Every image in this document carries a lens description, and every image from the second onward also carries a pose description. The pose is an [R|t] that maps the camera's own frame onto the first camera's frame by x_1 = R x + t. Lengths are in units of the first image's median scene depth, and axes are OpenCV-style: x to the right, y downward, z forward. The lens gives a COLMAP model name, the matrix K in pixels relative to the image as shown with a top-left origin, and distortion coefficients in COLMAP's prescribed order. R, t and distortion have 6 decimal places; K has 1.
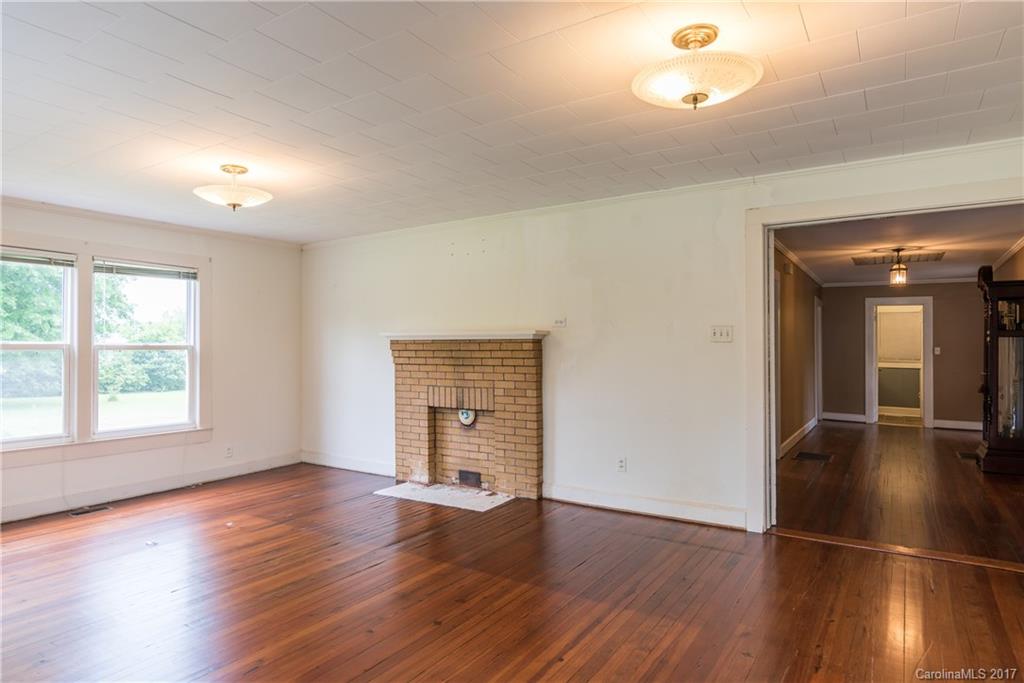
lens RADIAL K [[608.5, 0, 507.4], [0, 608.5, 358.4], [0, 0, 1]] dist [-0.000527, 0.000583]
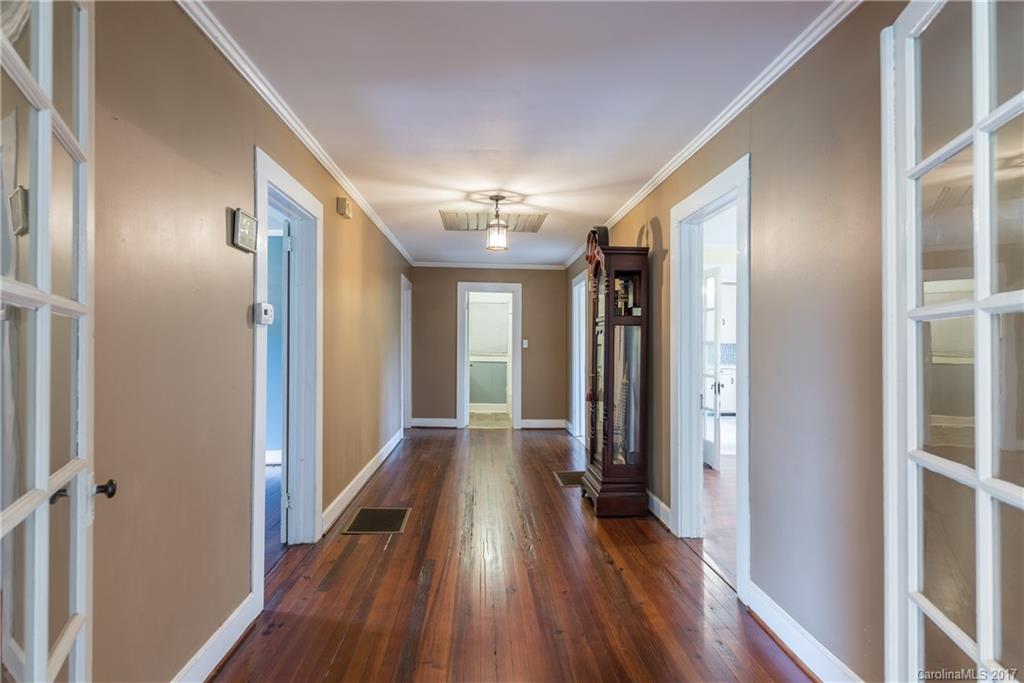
lens RADIAL K [[547.6, 0, 503.6], [0, 547.6, 337.5], [0, 0, 1]] dist [-0.001082, -0.000991]
pose [[0.817935, 0.014497, 0.575129, 0.206949], [-0.003743, 0.999795, -0.019877, -0.005595], [-0.575299, 0.014105, 0.817821, 0.345471]]
